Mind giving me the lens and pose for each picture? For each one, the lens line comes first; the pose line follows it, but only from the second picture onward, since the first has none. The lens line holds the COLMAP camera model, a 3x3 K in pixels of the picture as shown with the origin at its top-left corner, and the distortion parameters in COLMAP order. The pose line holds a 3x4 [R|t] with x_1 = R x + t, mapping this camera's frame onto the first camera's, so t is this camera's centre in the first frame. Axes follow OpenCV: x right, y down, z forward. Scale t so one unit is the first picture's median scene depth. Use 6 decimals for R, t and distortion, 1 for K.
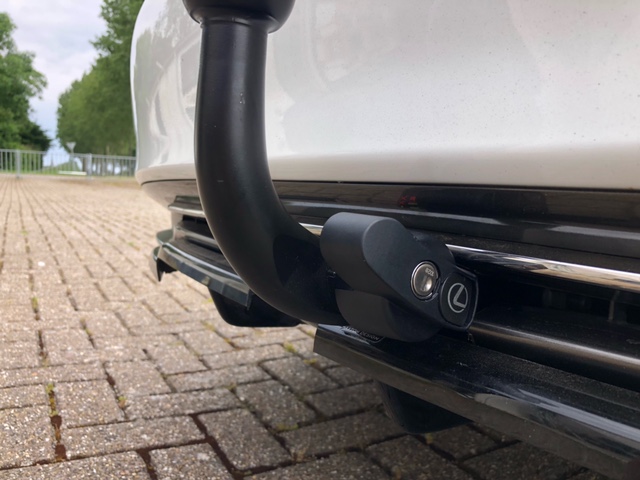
lens RADIAL K [[530.3, 0, 319.8], [0, 530.3, 239.6], [0, 0, 1]] dist [0.008610, -0.023386]
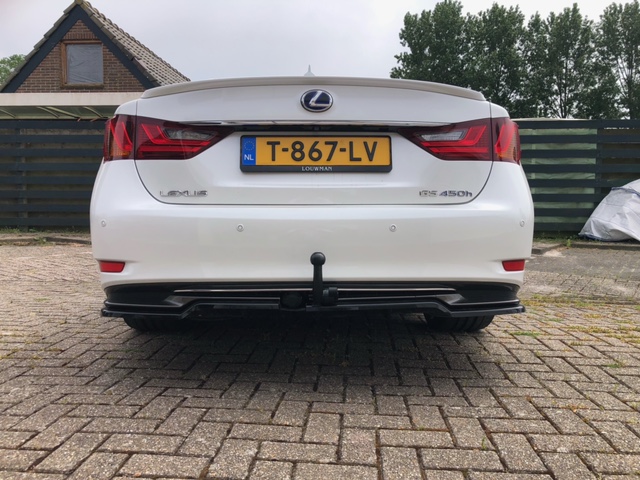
lens RADIAL K [[530.3, 0, 321.6], [0, 530.3, 236.0], [0, 0, 1]] dist [0.008610, -0.023386]
pose [[0.551068, -0.092534, 0.829314, -1.709571], [0.102881, 0.993784, 0.042523, -0.306071], [-0.828094, 0.061887, 0.557163, -0.878896]]
